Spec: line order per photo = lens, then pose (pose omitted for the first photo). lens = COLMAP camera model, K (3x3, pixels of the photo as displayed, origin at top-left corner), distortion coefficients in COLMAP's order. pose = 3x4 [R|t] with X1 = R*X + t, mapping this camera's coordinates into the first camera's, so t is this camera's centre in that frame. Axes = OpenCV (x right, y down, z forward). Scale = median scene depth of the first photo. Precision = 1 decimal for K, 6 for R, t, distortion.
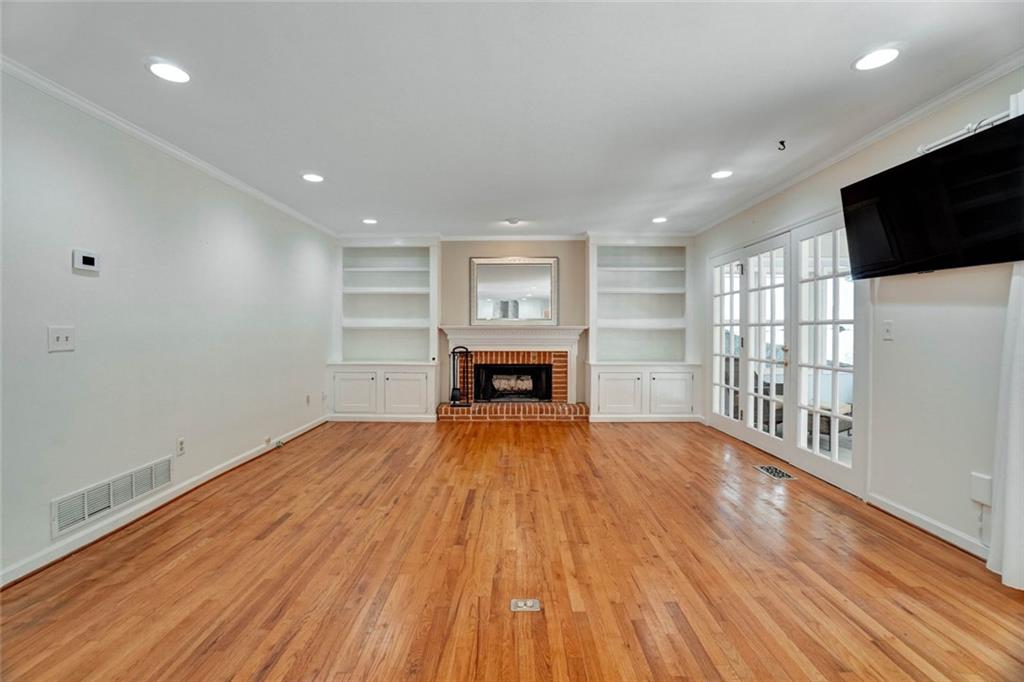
lens RADIAL K [[452.3, 0, 503.1], [0, 452.3, 336.1], [0, 0, 1]] dist [-0.041075, 0.014150]
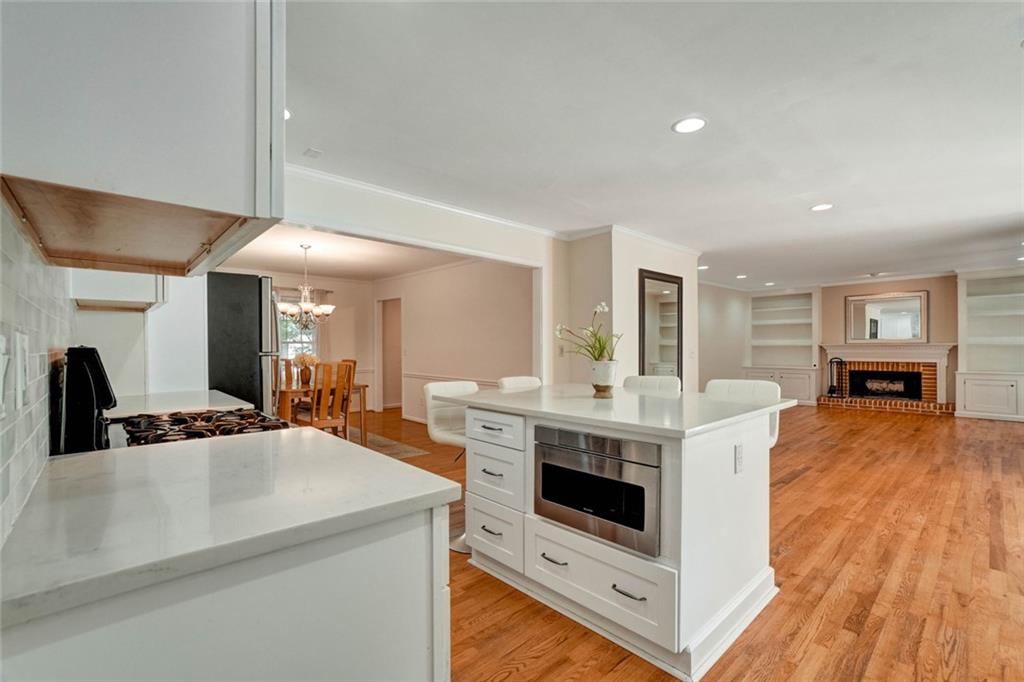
lens RADIAL K [[452.3, 0, 496.8], [0, 452.3, 348.4], [0, 0, 1]] dist [-0.041075, 0.014150]
pose [[0.673966, -0.002407, -0.738758, 0.235486], [-0.007821, 0.999915, -0.010394, 0.016874], [0.738721, 0.012783, 0.673891, -0.823775]]
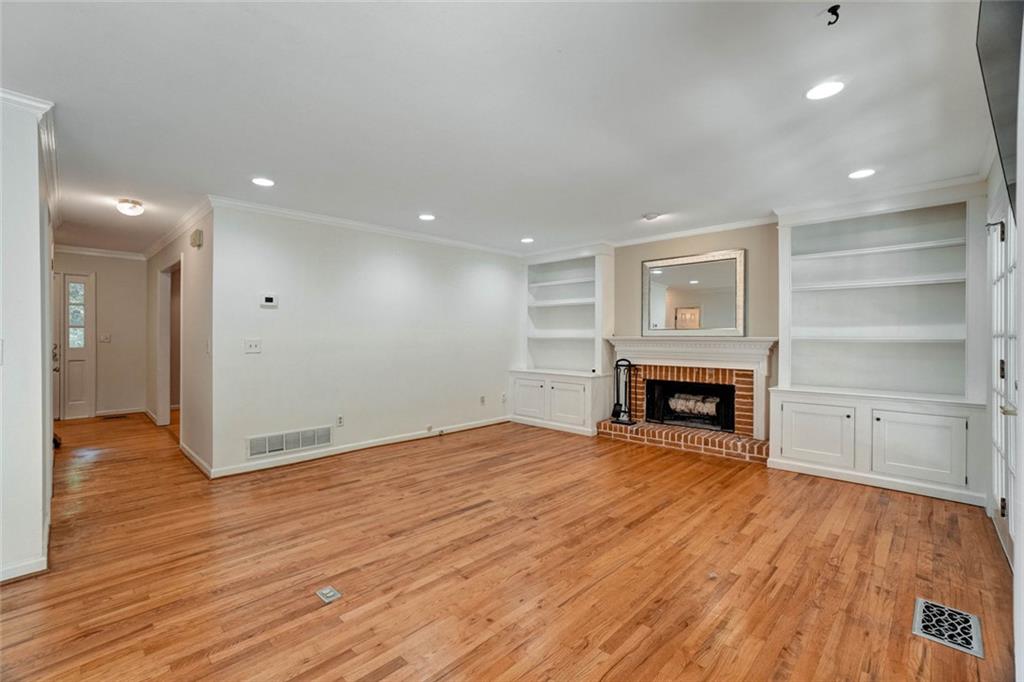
lens RADIAL K [[452.3, 0, 509.7], [0, 452.3, 337.5], [0, 0, 1]] dist [-0.041075, 0.014150]
pose [[0.719429, 0.000881, -0.694566, 0.388281], [-0.011960, 0.999867, -0.011120, -0.008047], [0.694463, 0.016307, 0.719343, 0.175410]]
